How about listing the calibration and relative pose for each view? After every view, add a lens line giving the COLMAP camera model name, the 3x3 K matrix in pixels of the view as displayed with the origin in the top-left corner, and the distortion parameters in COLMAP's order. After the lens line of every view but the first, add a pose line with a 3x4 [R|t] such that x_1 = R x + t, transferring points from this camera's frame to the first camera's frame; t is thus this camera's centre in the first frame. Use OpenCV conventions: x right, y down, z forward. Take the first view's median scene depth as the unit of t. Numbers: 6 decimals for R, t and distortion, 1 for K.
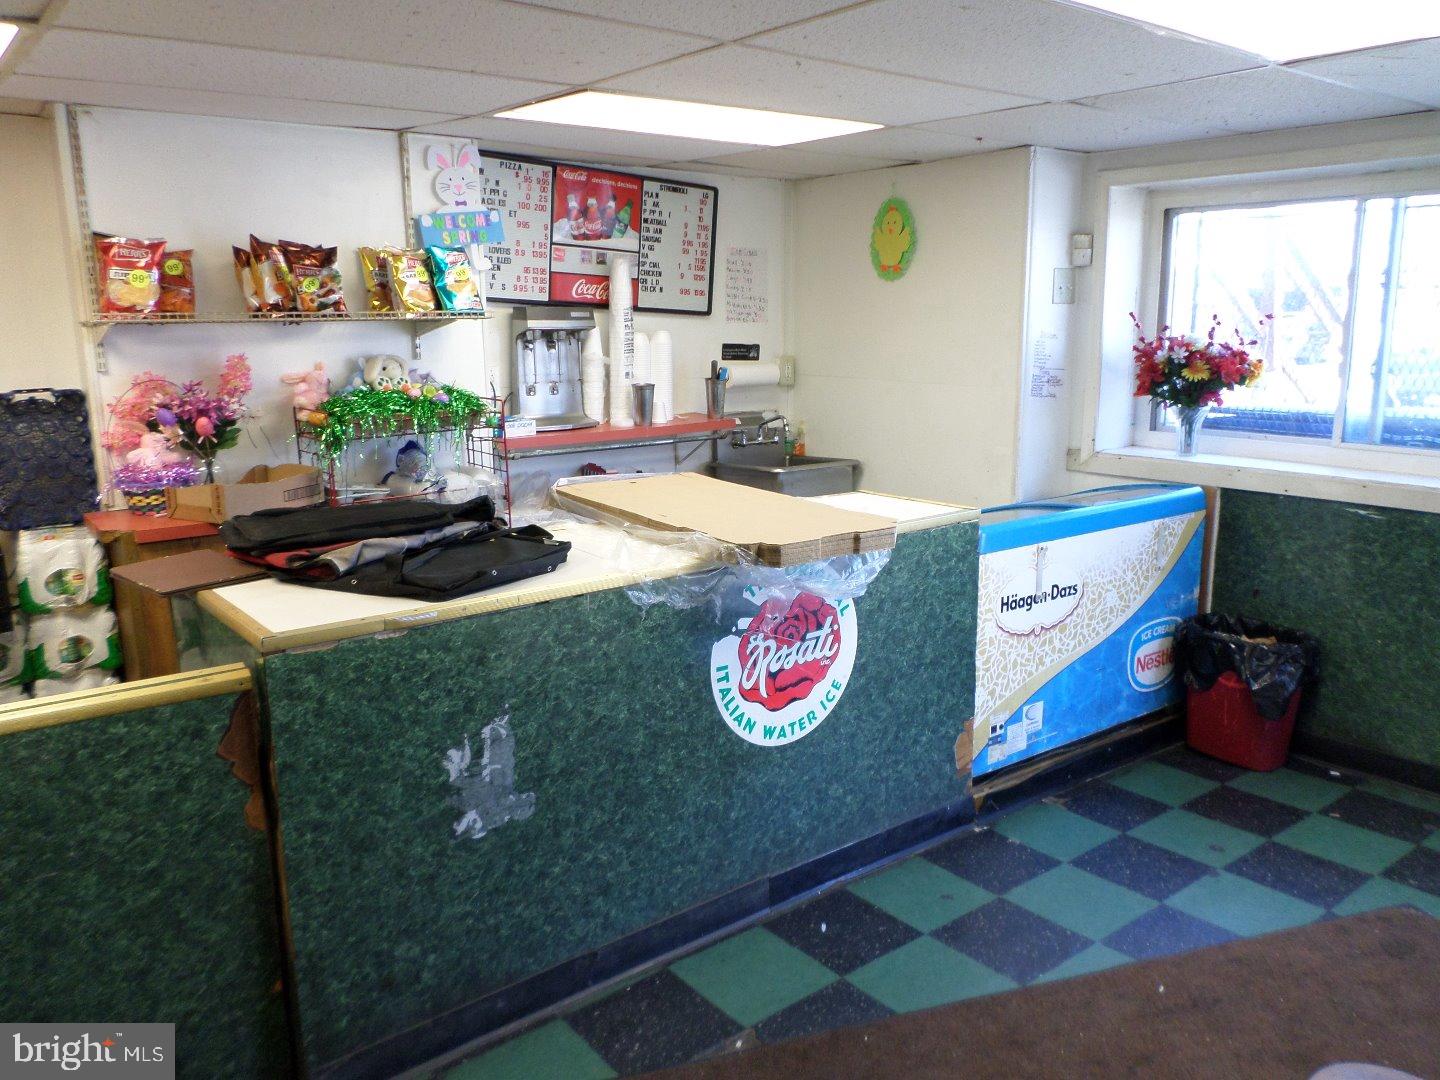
lens RADIAL K [[1094.2, 0, 724.7], [0, 1094.2, 540.1], [0, 0, 1]] dist [-0.017070, -0.005685]
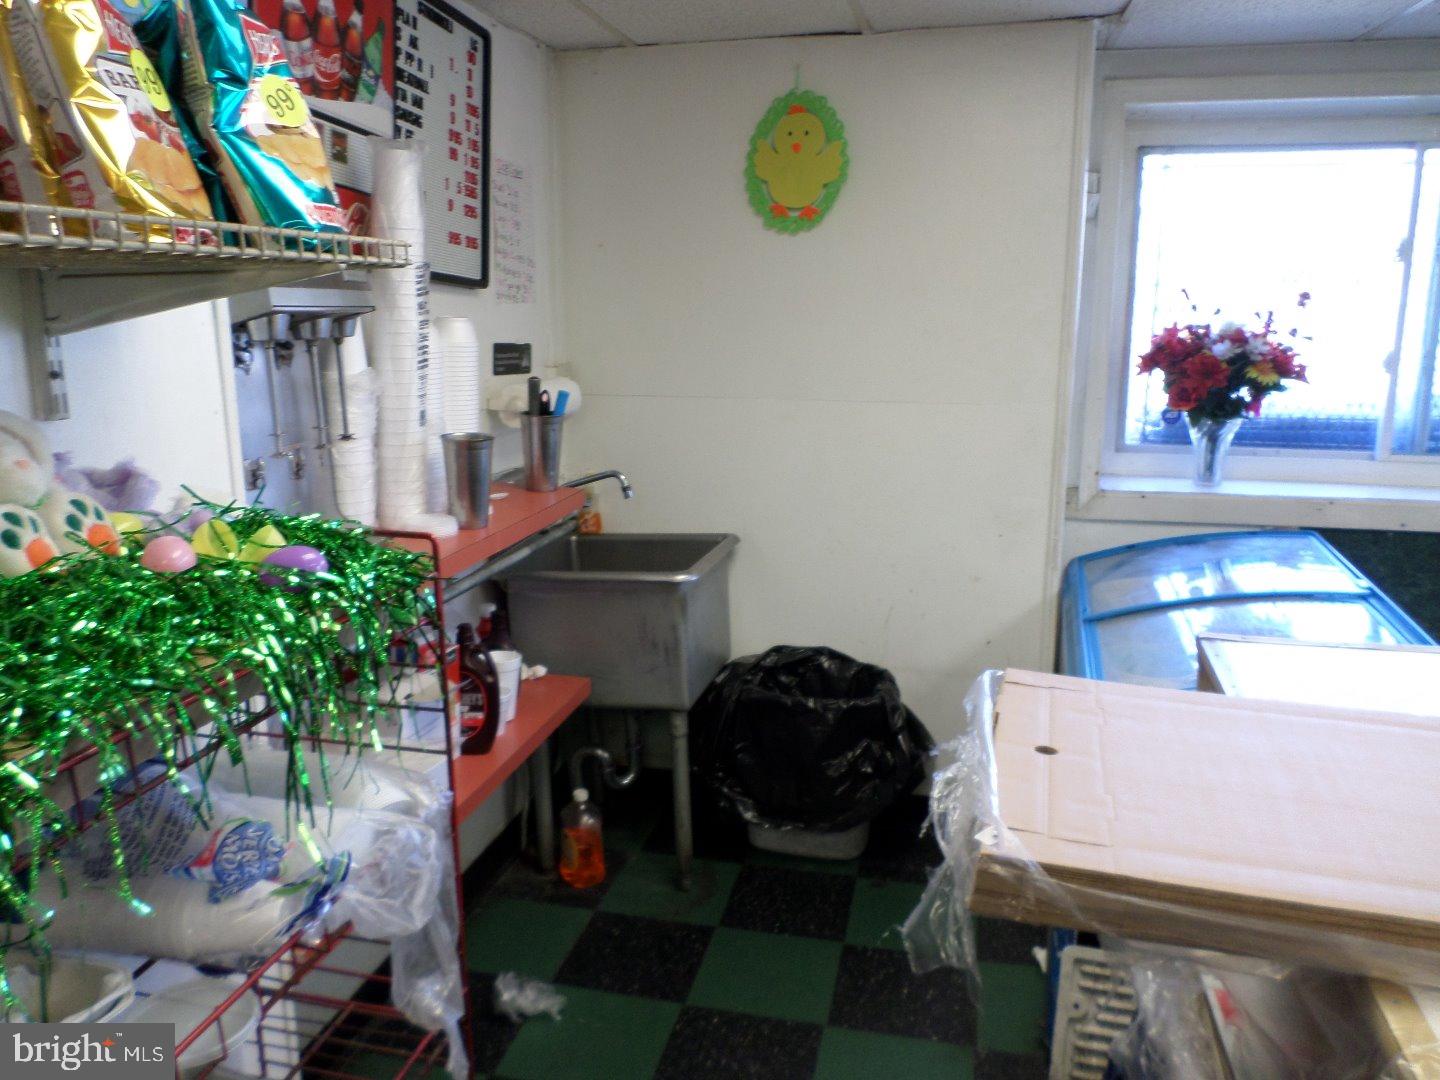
lens RADIAL K [[1094.2, 0, 716.4], [0, 1094.2, 534.9], [0, 0, 1]] dist [-0.017070, -0.005685]
pose [[0.786437, -0.121810, 0.605540, -0.267745], [0.121217, 0.991734, 0.042067, -0.107583], [-0.605659, 0.040319, 0.794702, 0.575929]]
